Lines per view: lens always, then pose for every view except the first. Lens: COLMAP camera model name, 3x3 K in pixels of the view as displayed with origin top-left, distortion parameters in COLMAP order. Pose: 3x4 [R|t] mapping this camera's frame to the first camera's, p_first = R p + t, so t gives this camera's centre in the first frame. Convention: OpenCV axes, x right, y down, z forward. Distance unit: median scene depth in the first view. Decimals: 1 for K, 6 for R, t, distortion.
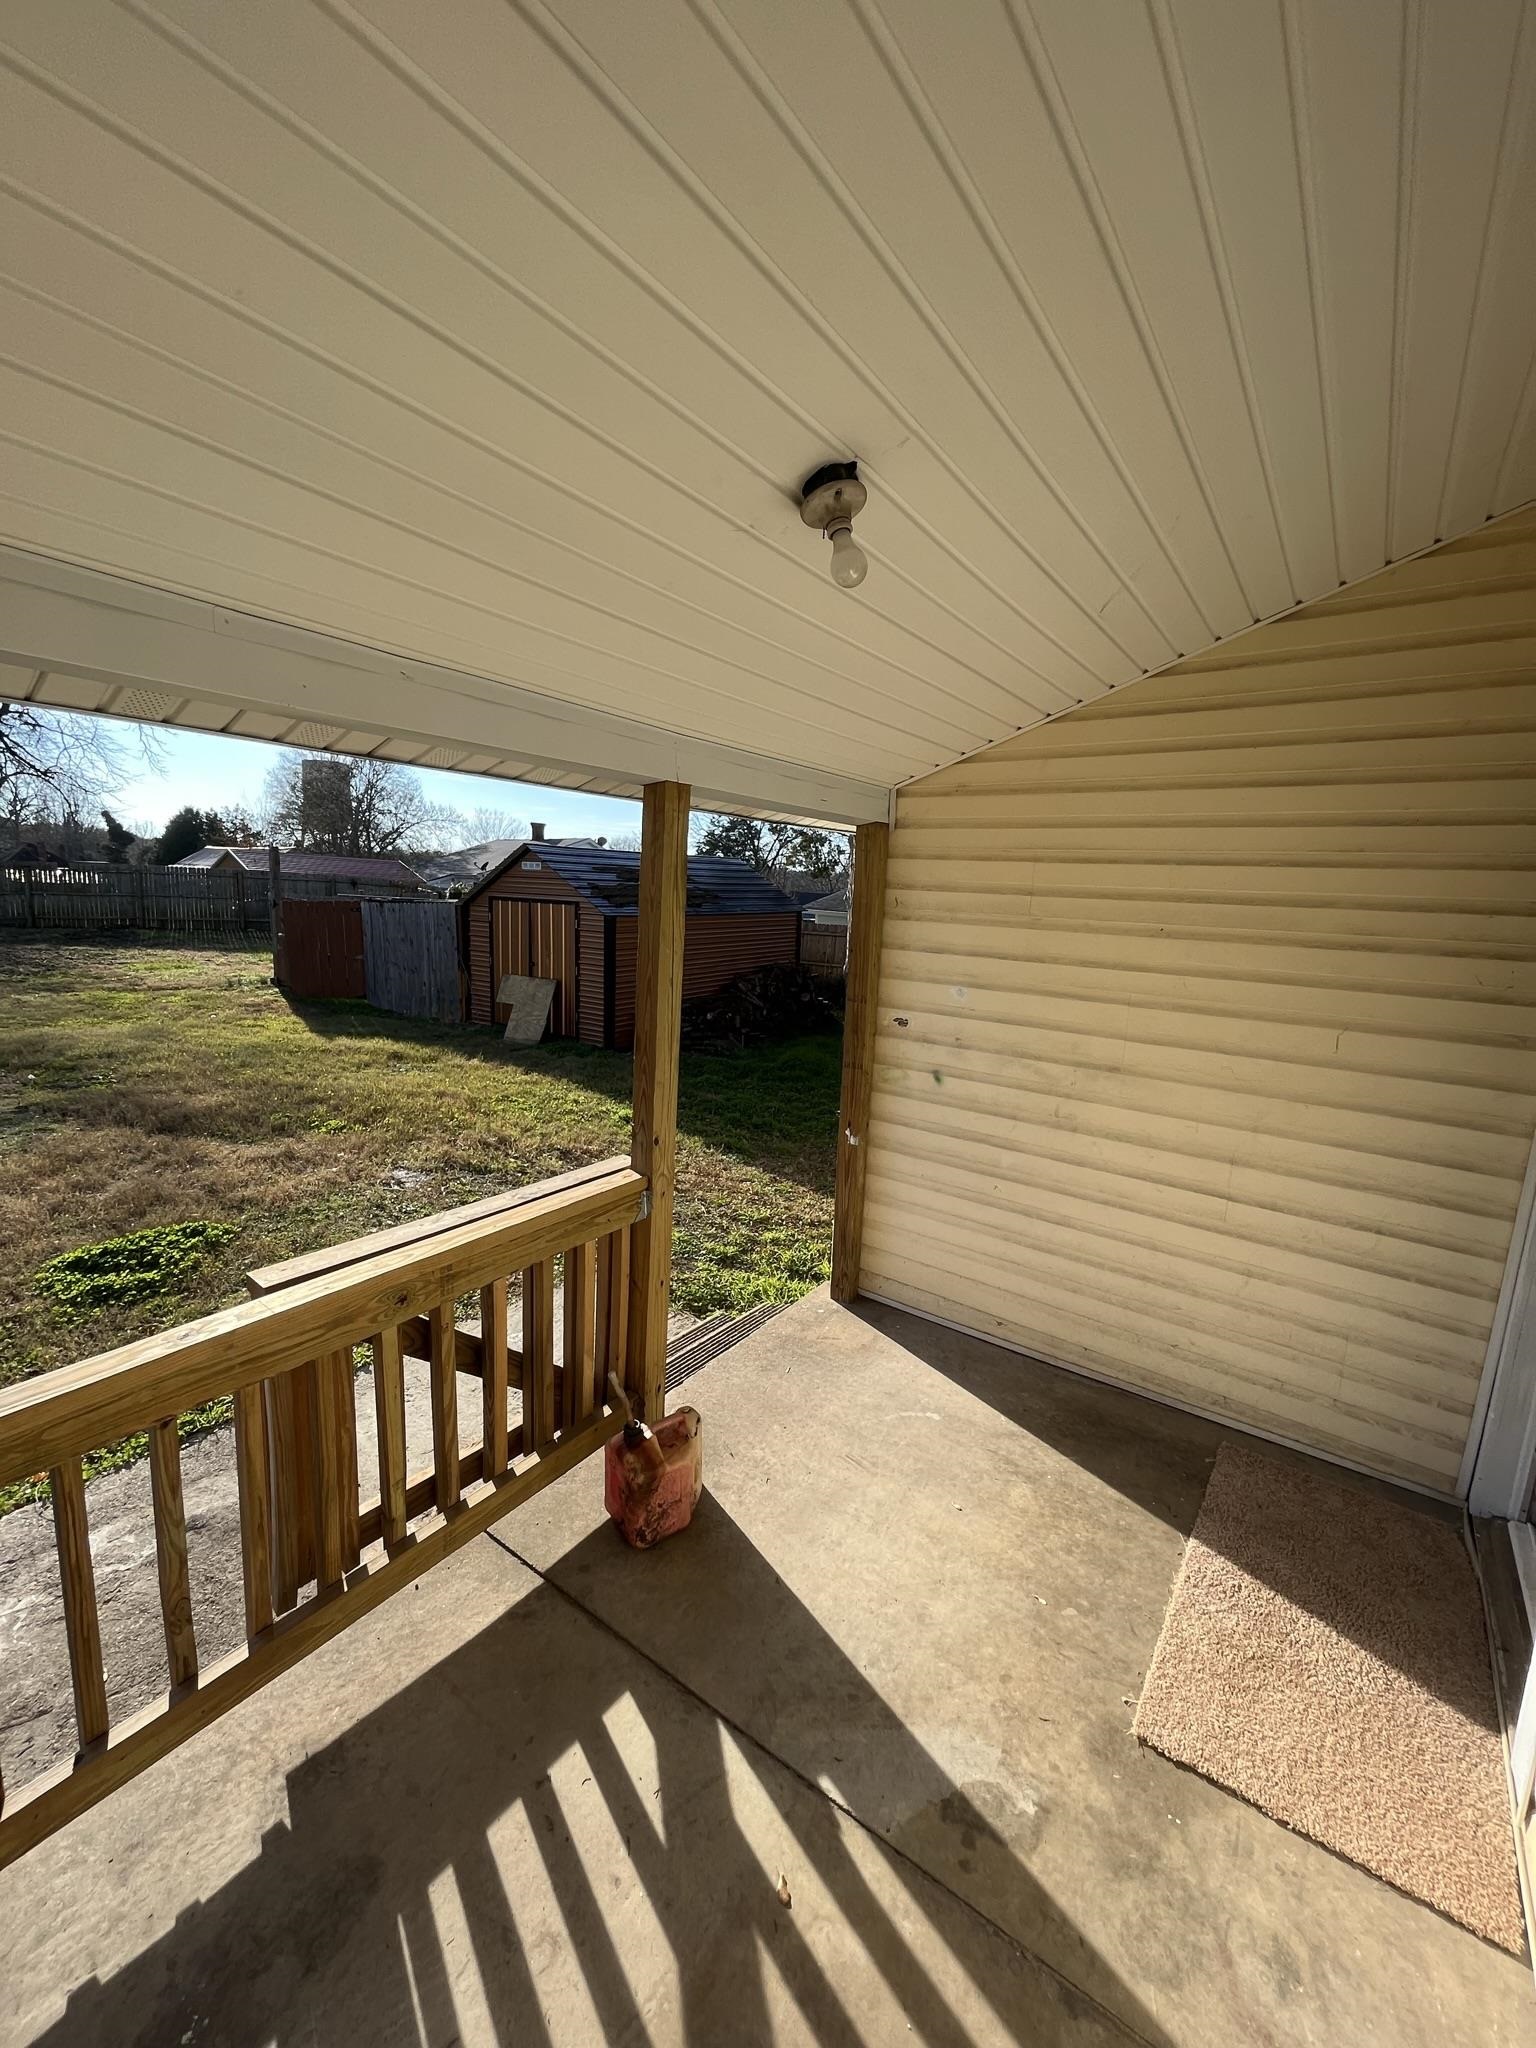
lens RADIAL K [[825.9, 0, 766.6], [0, 825.9, 1016.1], [0, 0, 1]] dist [-0.004015, 0.000379]
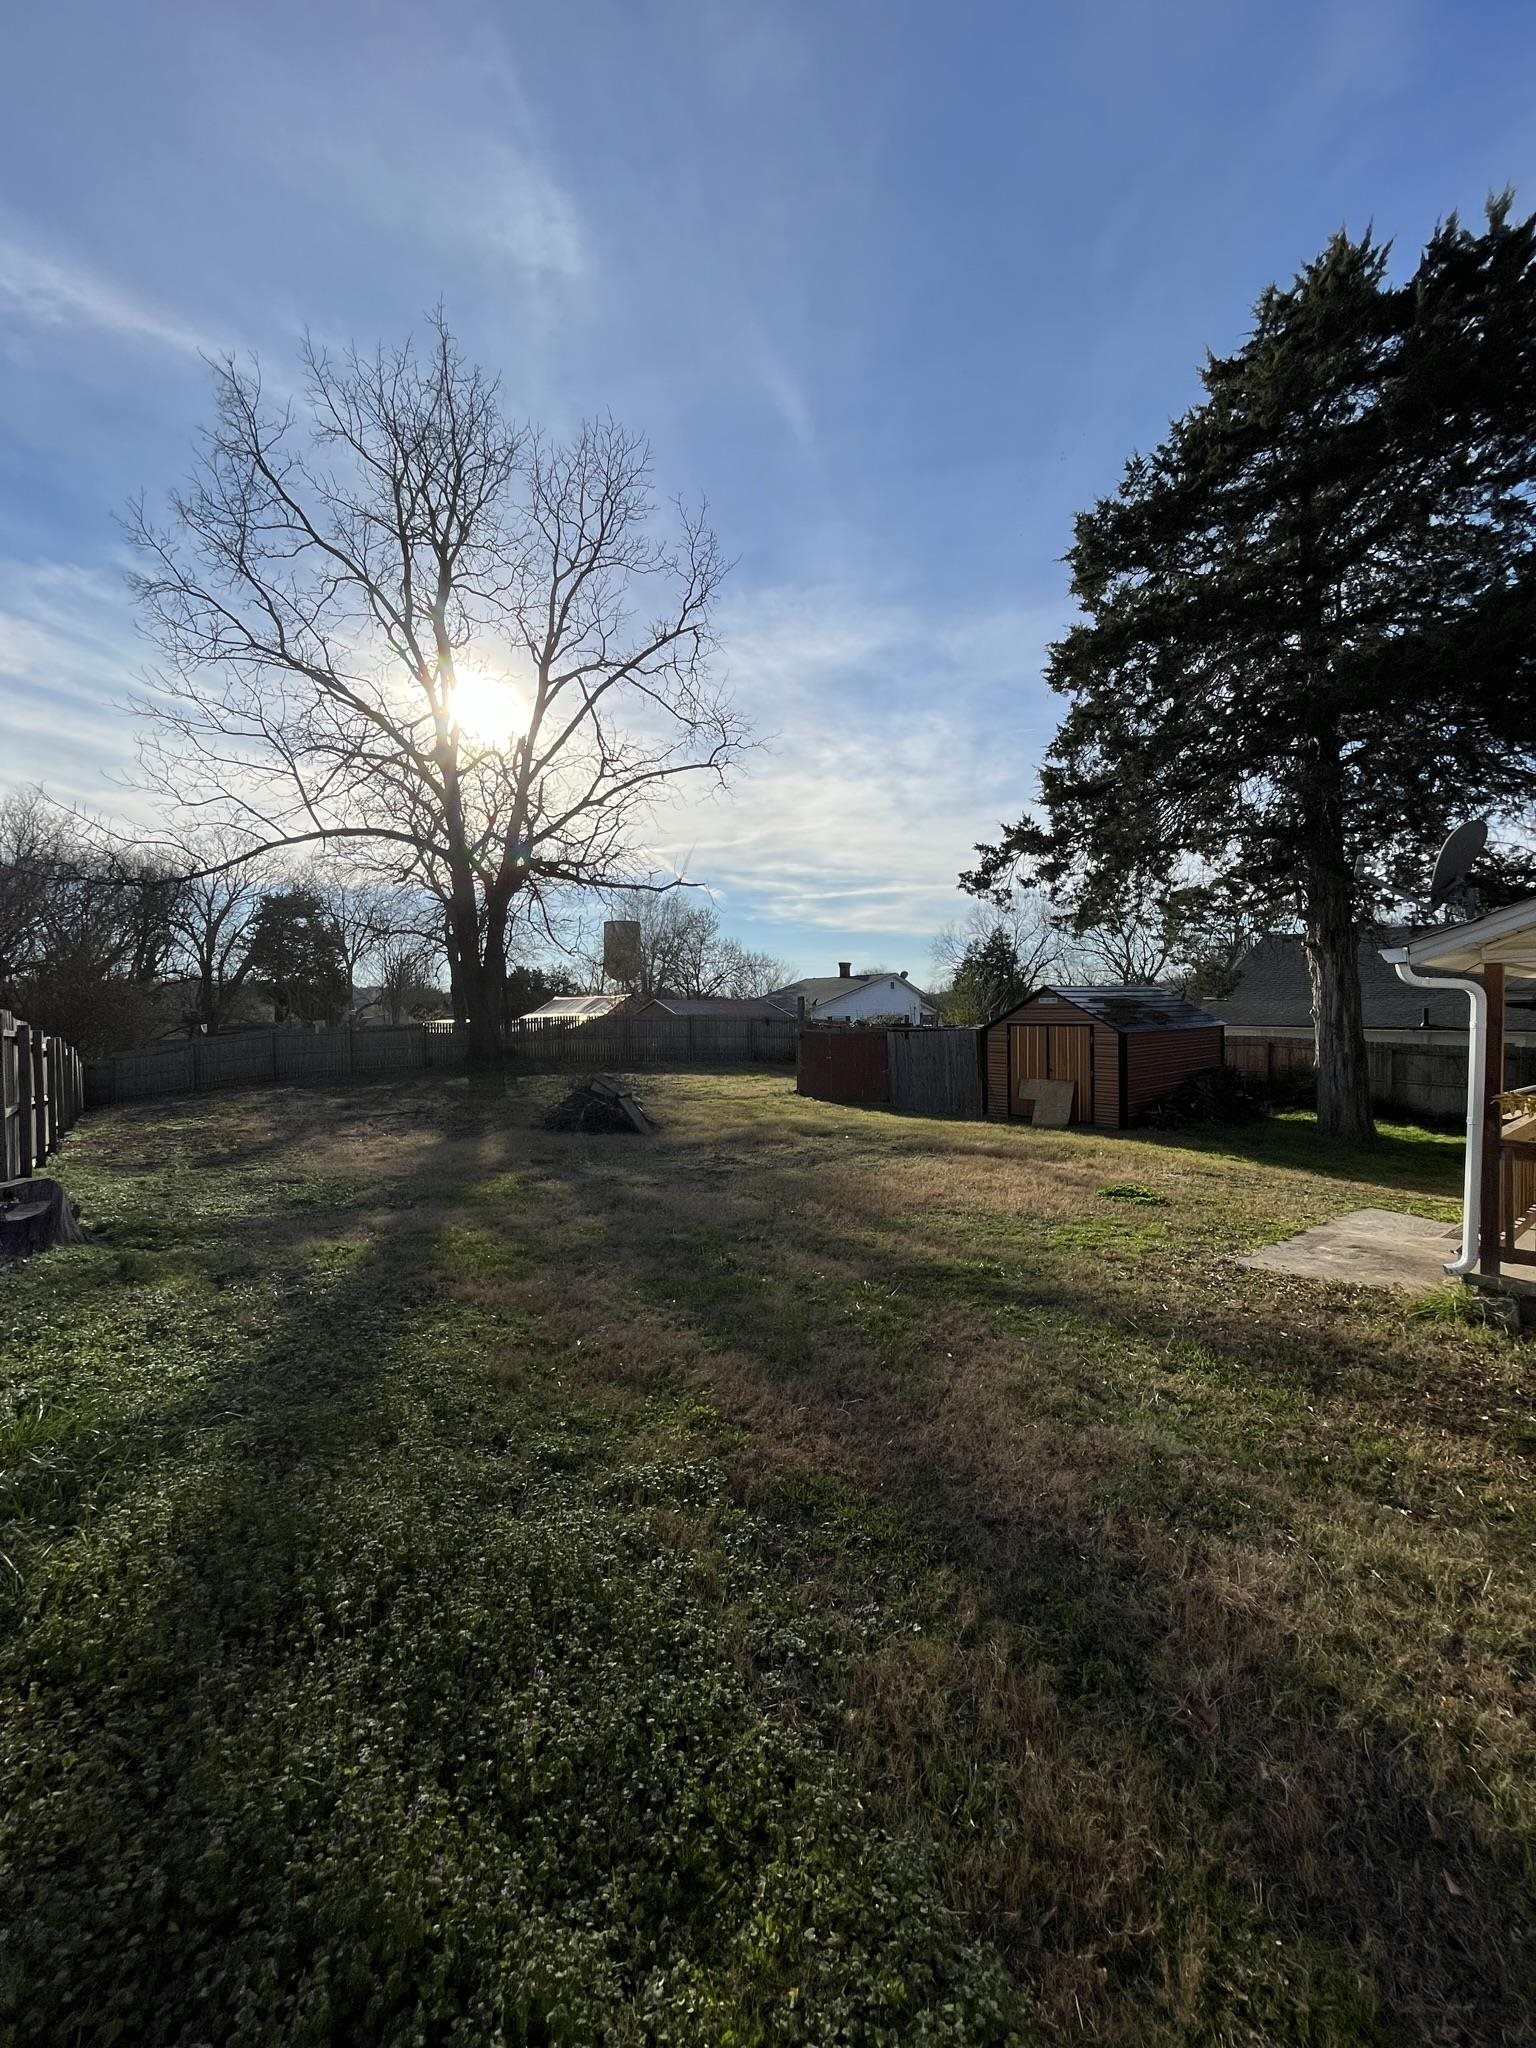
lens RADIAL K [[825.9, 0, 765.1], [0, 825.9, 1026.2], [0, 0, 1]] dist [-0.004015, 0.000379]
pose [[0.965635, -0.044410, -0.256079, -0.797687], [0.008470, 0.990147, -0.139776, 0.111474], [0.259764, 0.132804, 0.956497, -0.959198]]
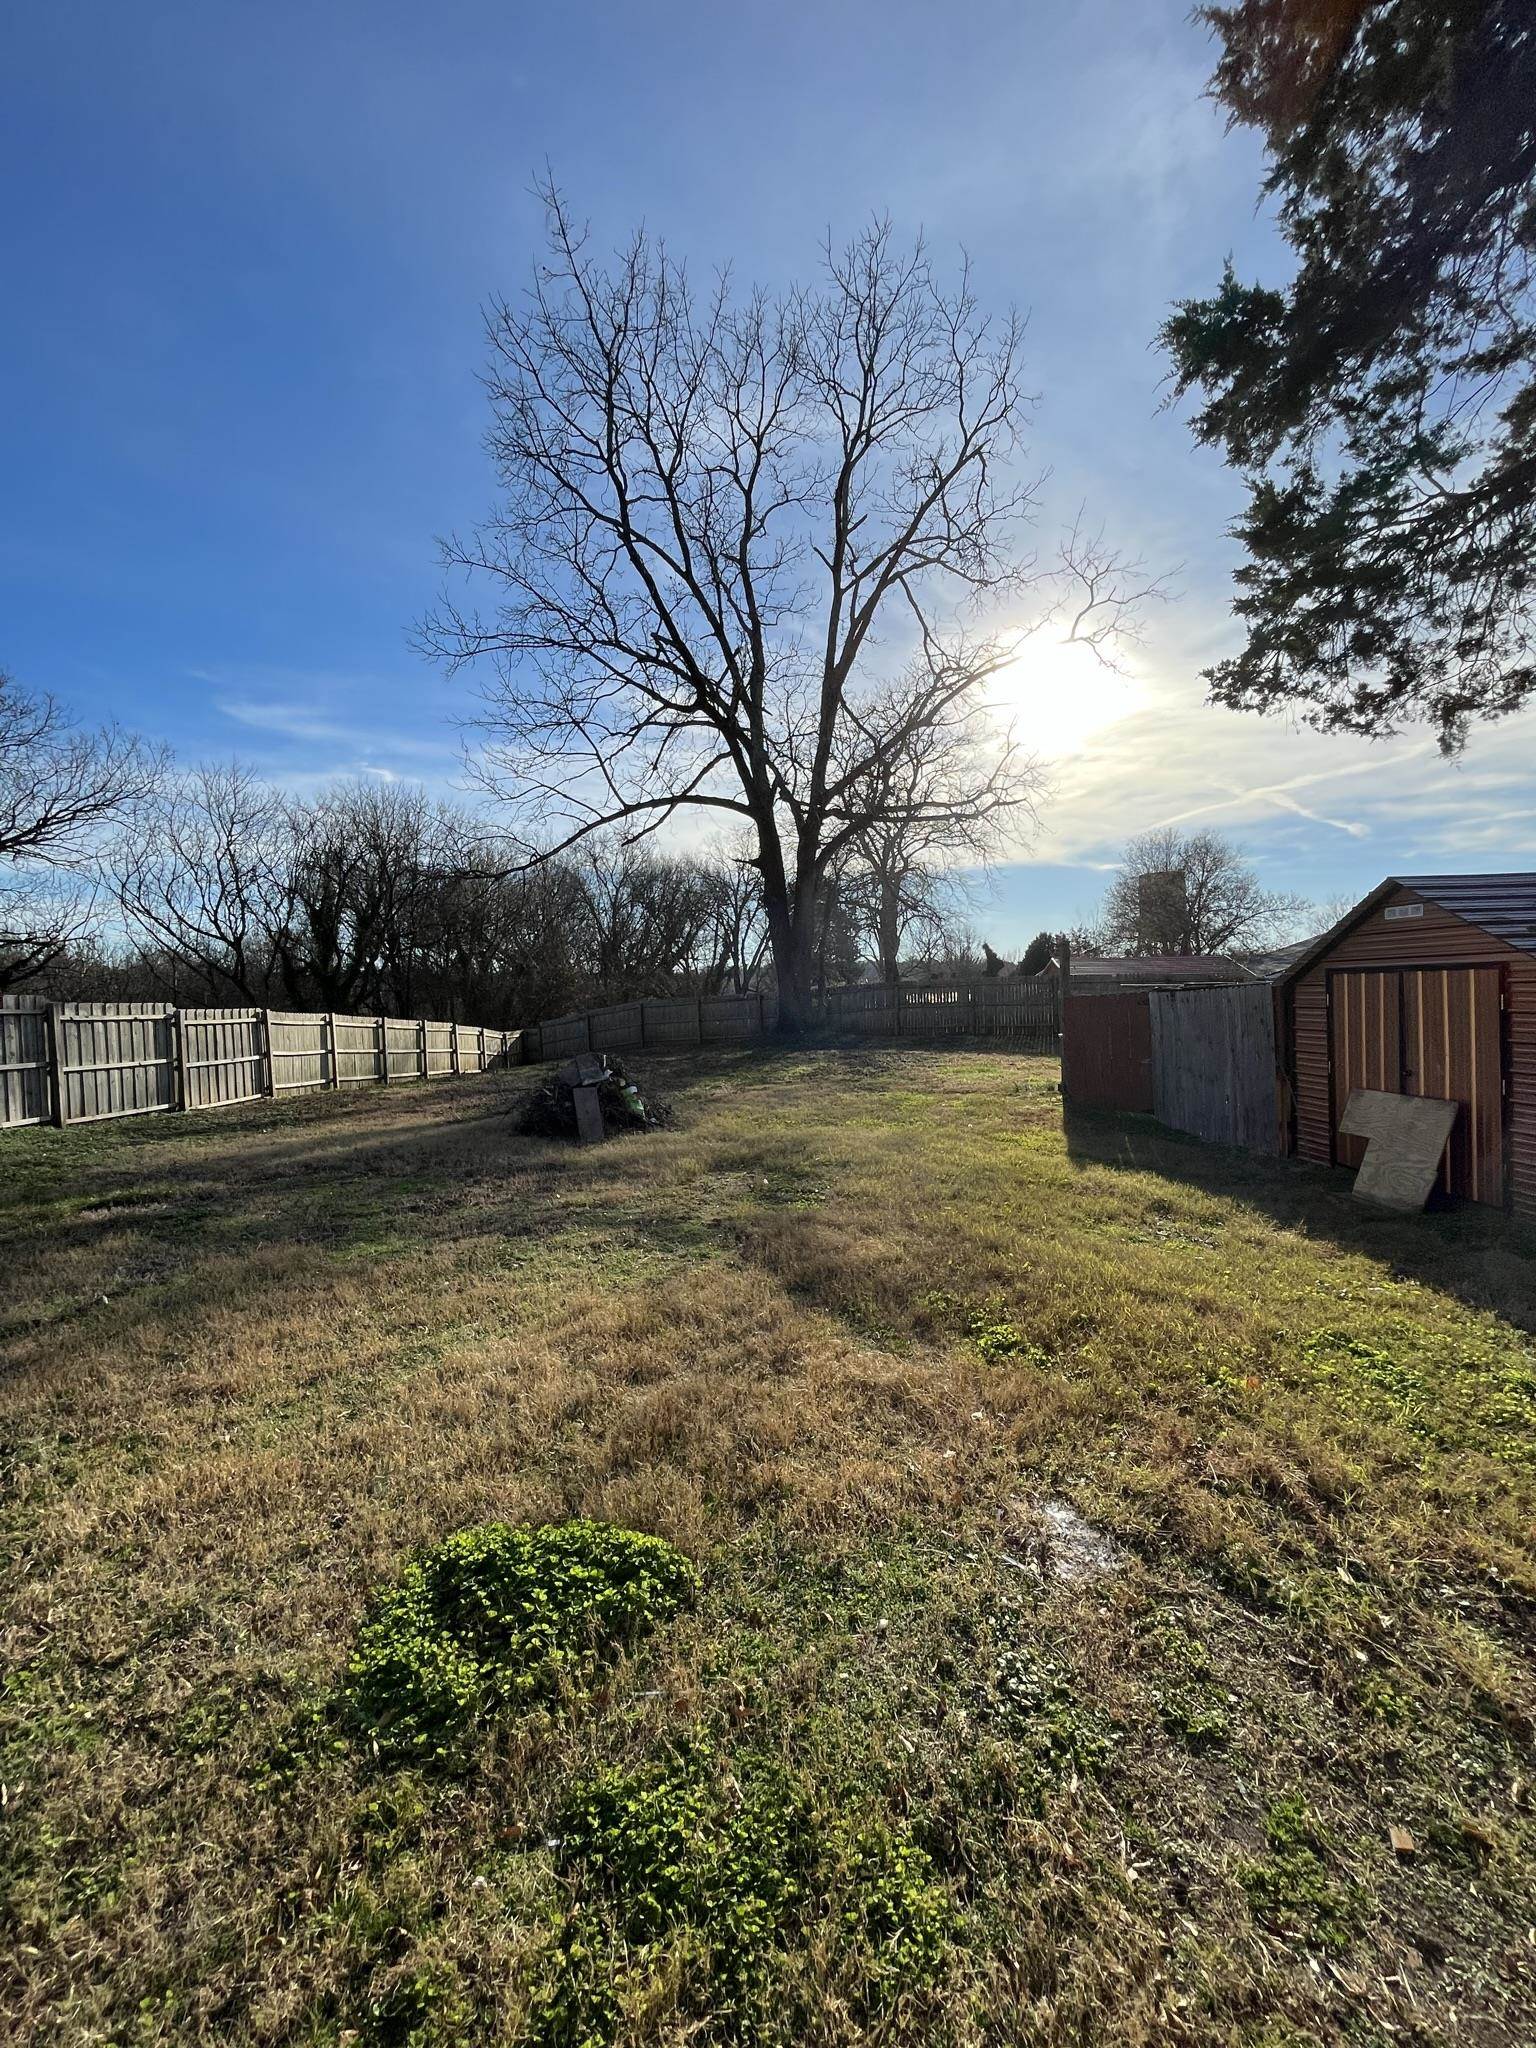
lens RADIAL K [[825.9, 0, 770.0], [0, 825.9, 1017.4], [0, 0, 1]] dist [-0.004015, 0.000379]
pose [[0.594684, -0.036620, -0.803125, -0.156918], [-0.067065, 0.993221, -0.094947, -0.031901], [0.801158, 0.110325, 0.588196, 0.557558]]
